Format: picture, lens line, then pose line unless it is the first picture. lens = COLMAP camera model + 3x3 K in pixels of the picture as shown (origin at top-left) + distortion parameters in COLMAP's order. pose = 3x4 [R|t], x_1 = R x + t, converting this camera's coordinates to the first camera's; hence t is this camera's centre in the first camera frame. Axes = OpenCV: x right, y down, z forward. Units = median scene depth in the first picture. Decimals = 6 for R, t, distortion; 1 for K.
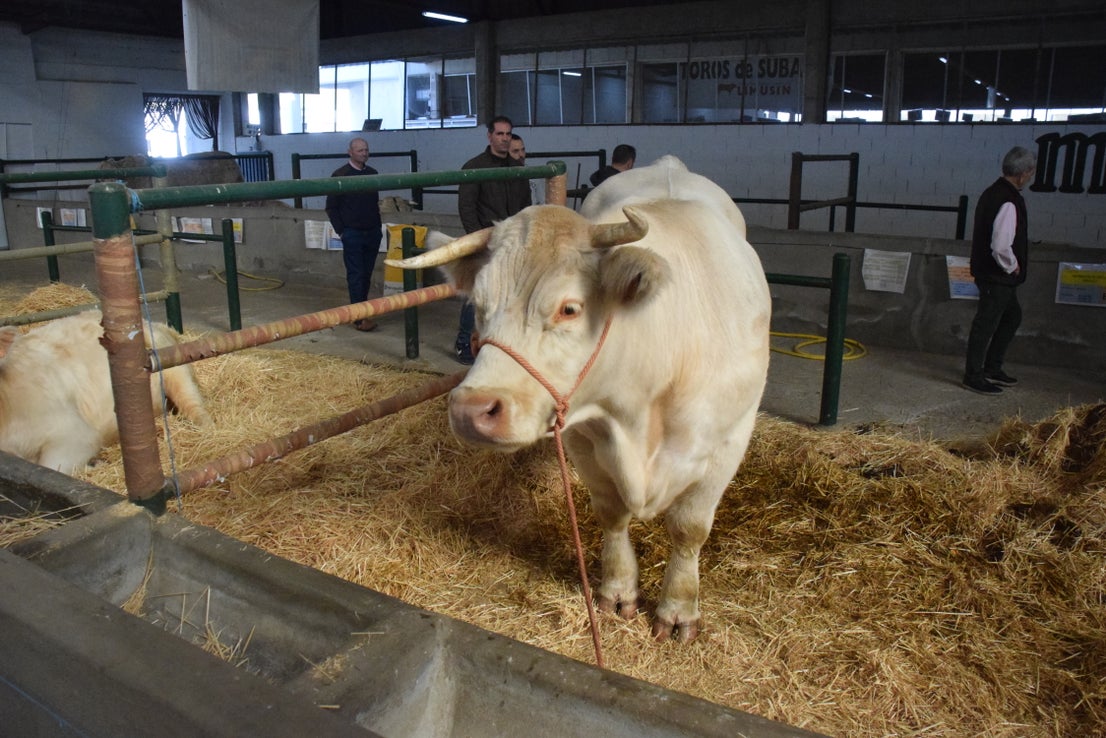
lens RADIAL K [[898.5, 0, 554.1], [0, 898.5, 393.1], [0, 0, 1]] dist [-0.139130, 0.130523]
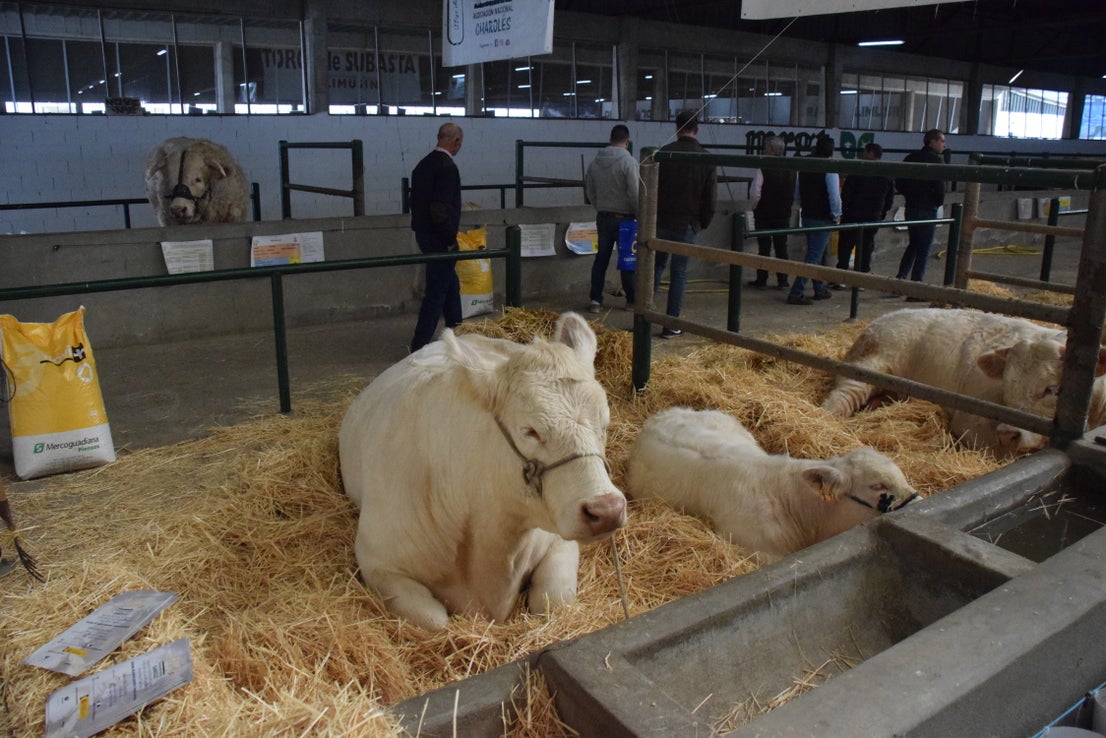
lens RADIAL K [[898.5, 0, 554.1], [0, 898.5, 393.1], [0, 0, 1]] dist [-0.139130, 0.130523]
pose [[0.399314, -0.244159, 0.883705, -0.640989], [0.236324, 0.958726, 0.158100, -0.102663], [-0.885832, 0.145709, 0.440534, 0.383824]]
